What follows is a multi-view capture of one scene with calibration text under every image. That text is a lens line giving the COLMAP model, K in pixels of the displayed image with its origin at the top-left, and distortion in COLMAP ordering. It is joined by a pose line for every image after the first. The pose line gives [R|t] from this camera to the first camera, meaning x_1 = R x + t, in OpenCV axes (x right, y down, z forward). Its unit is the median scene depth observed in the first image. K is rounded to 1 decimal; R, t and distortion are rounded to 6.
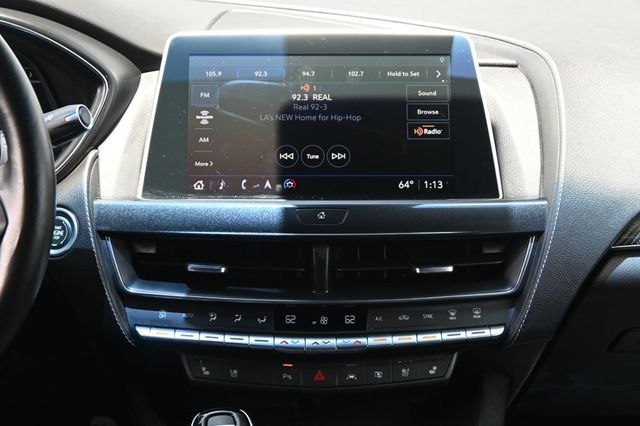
lens RADIAL K [[1379.1, 0, 320.0], [0, 1379.1, 213.0], [0, 0, 1]] dist [-0.009914, -0.167635]
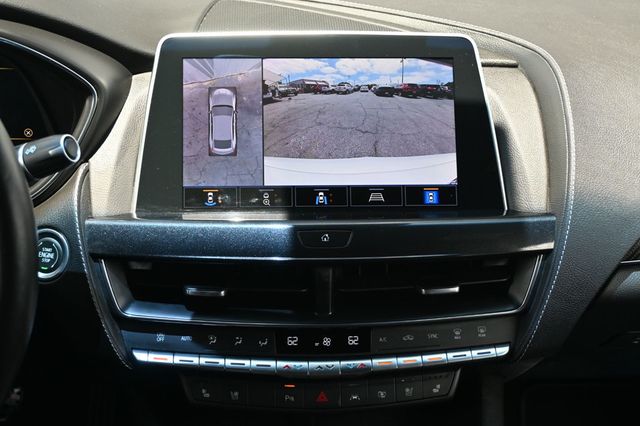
lens RADIAL K [[1040.9, 0, 320.0], [0, 1040.9, 213.0], [0, 0, 1]] dist [0.022442, 0.078675]
pose [[0.998976, -0.005162, 0.044955, -0.034632], [-0.000535, 0.992057, 0.125786, -0.105054], [-0.045248, -0.125681, 0.991038, 0.280722]]
